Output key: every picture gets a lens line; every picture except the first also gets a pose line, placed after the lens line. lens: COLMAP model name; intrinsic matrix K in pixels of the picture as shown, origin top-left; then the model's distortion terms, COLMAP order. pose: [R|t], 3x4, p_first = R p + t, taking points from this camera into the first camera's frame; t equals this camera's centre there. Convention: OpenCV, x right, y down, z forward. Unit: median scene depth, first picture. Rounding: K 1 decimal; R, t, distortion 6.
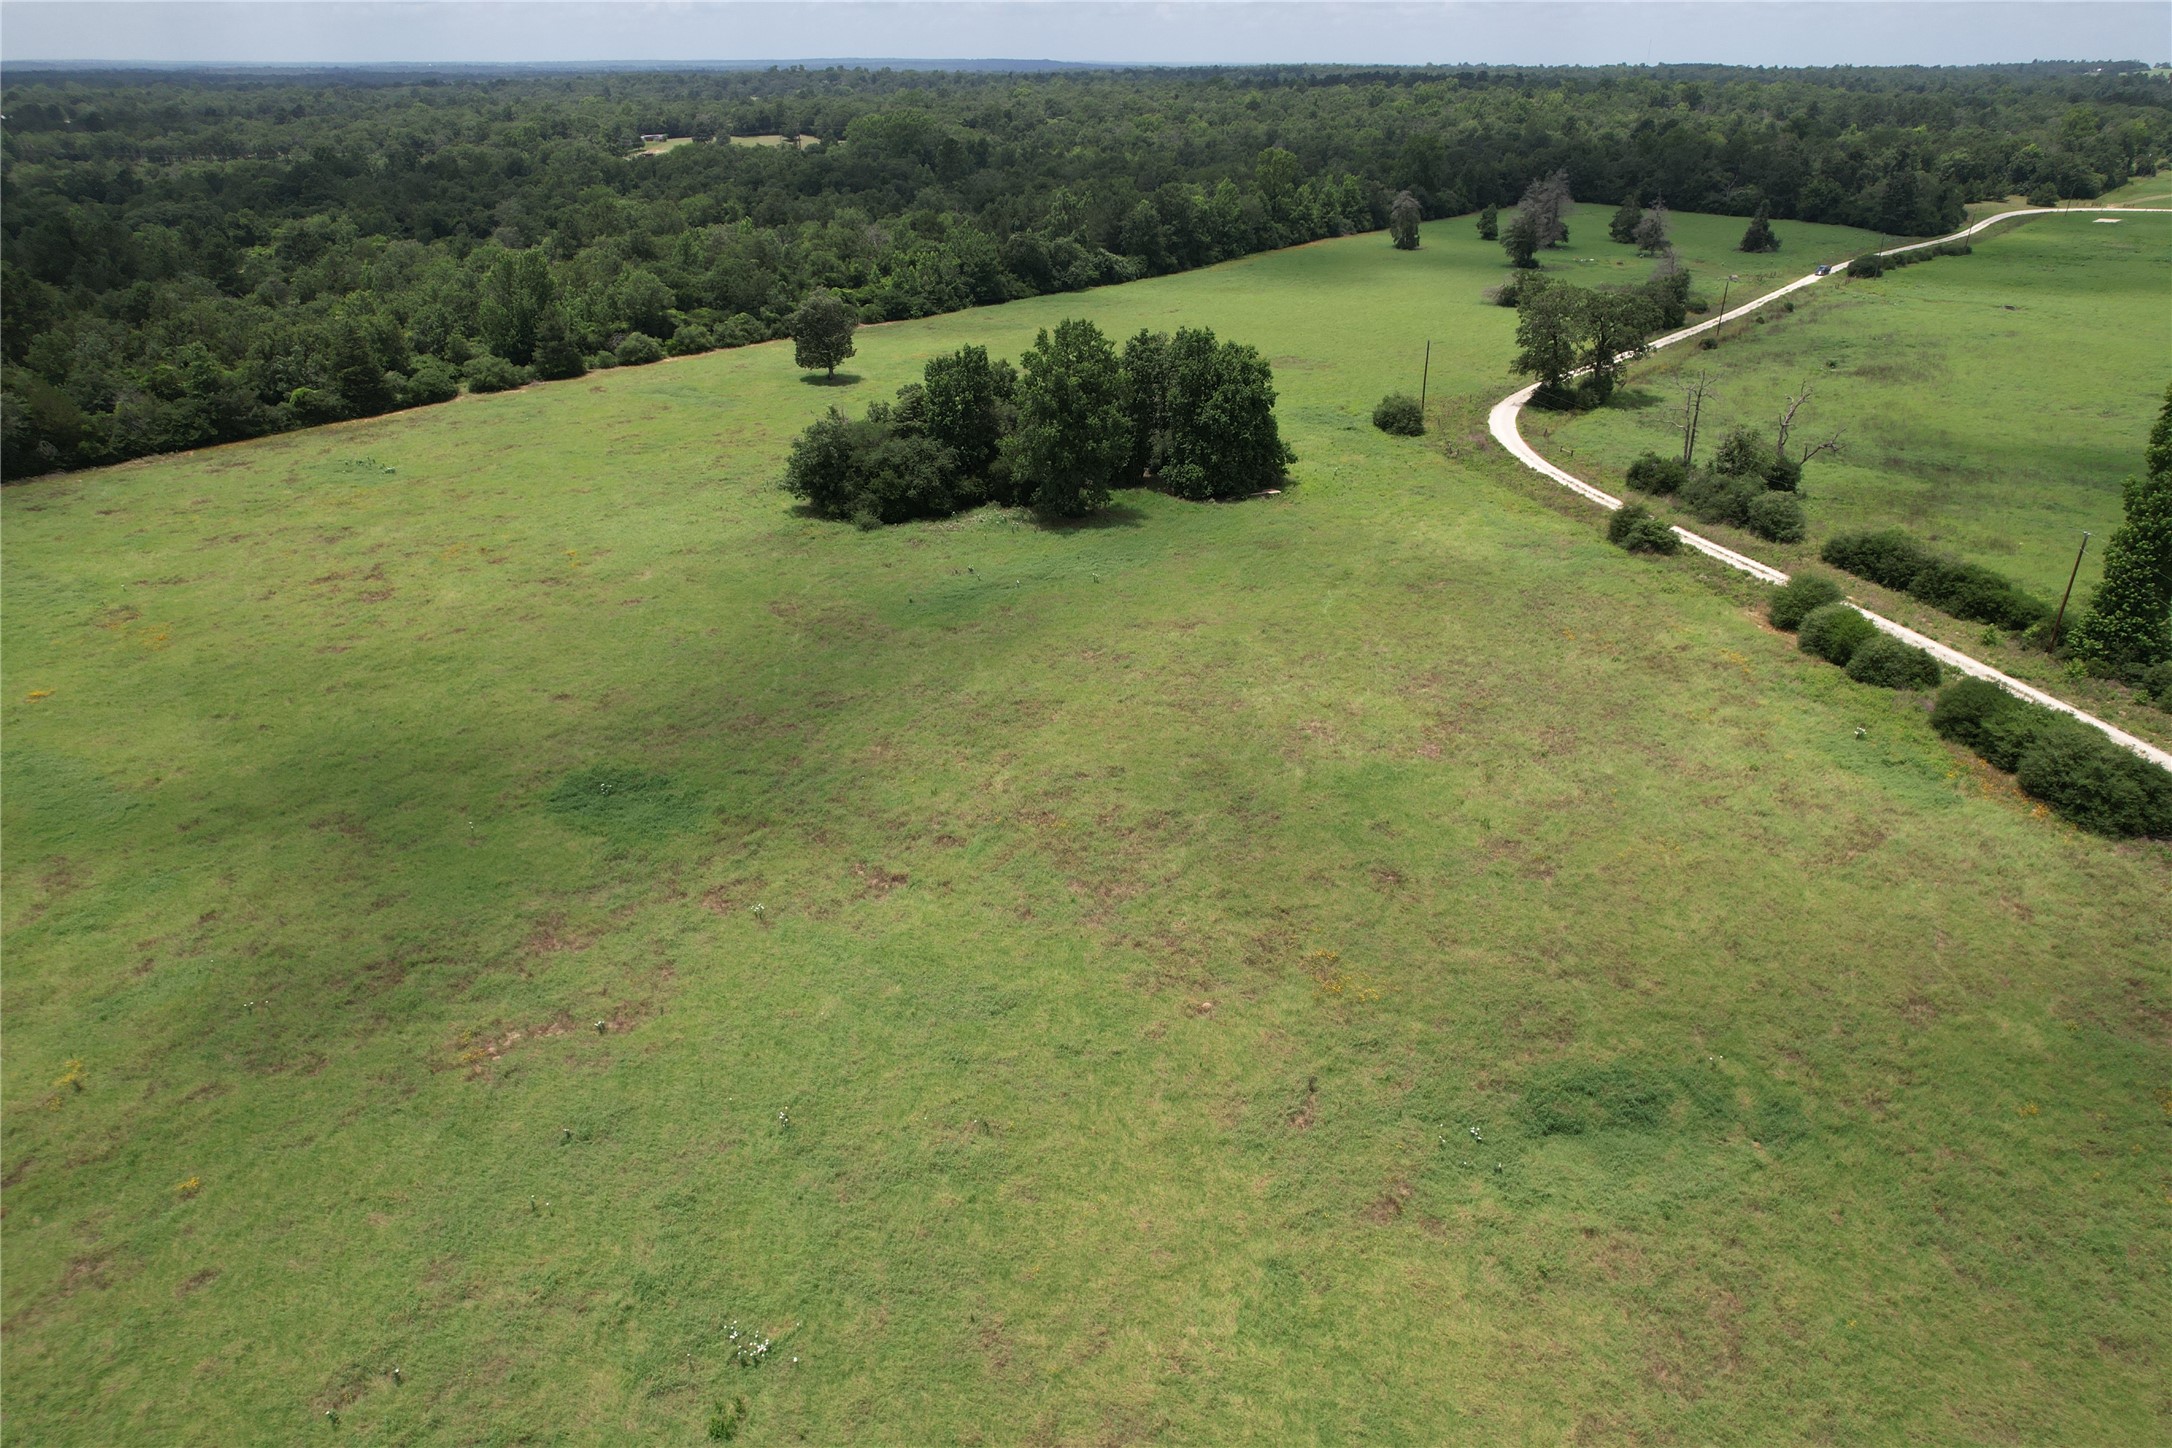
lens RADIAL K [[1386.6, 0, 1094.8], [0, 1386.6, 717.7], [0, 0, 1]] dist [-0.075449, 0.066896]
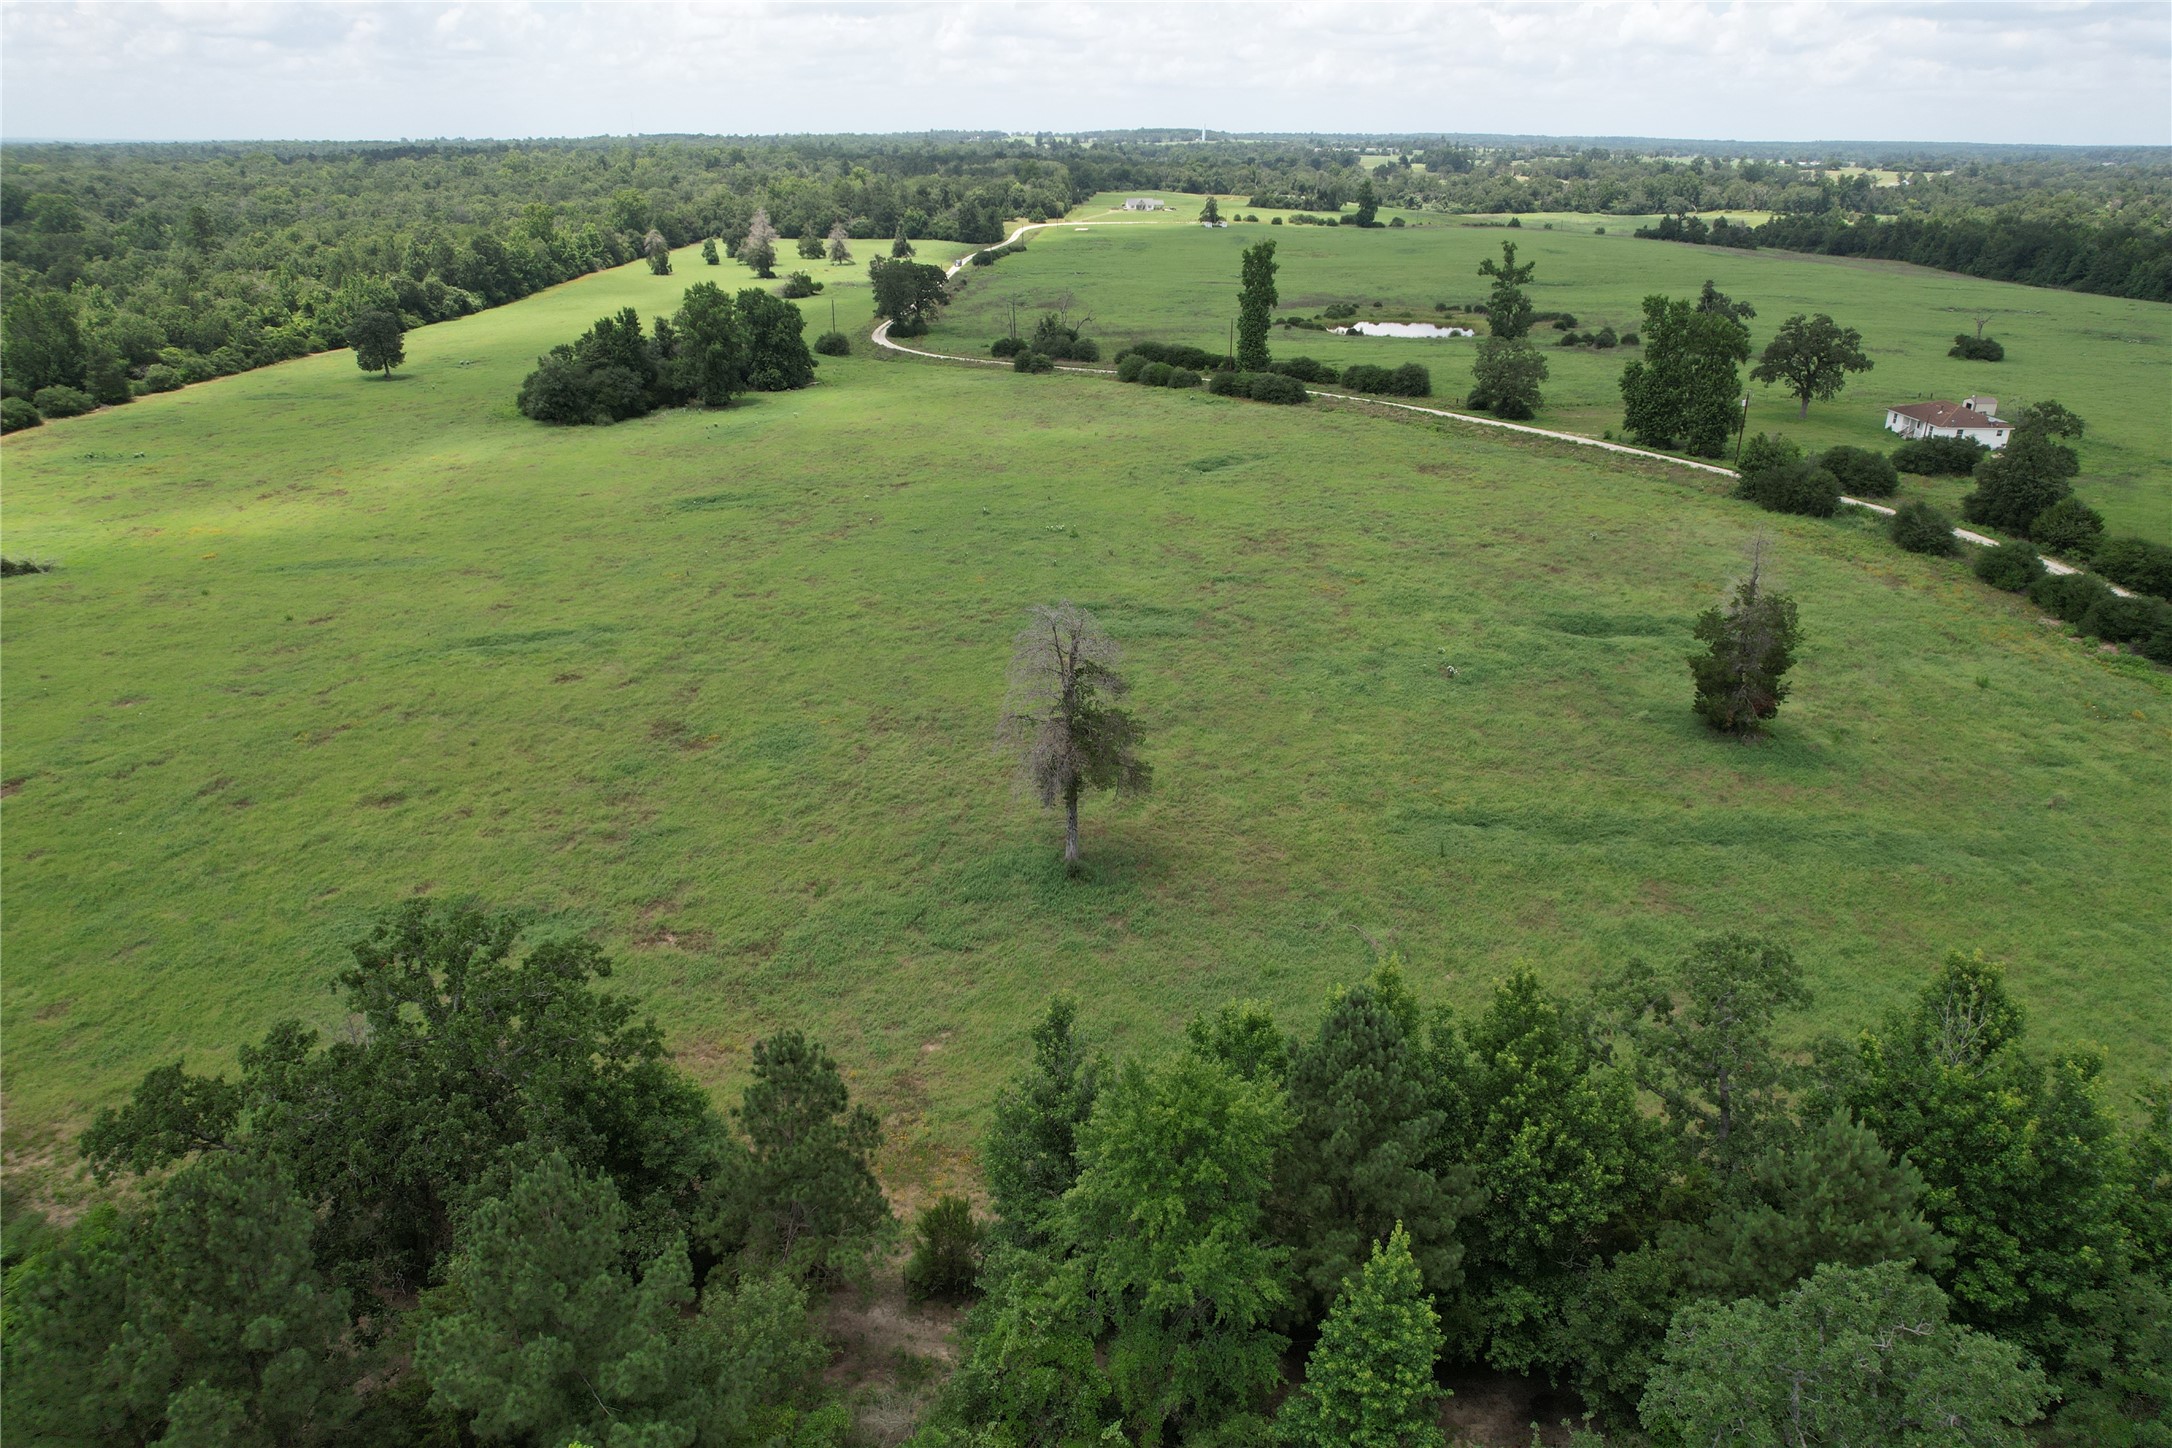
lens RADIAL K [[1386.6, 0, 1094.8], [0, 1386.6, 717.7], [0, 0, 1]] dist [-0.075449, 0.066896]
pose [[0.779241, -0.244659, 0.576997, -0.368395], [0.269944, 0.961902, 0.043304, 0.134591], [-0.565609, 0.122013, 0.815598, -0.269601]]
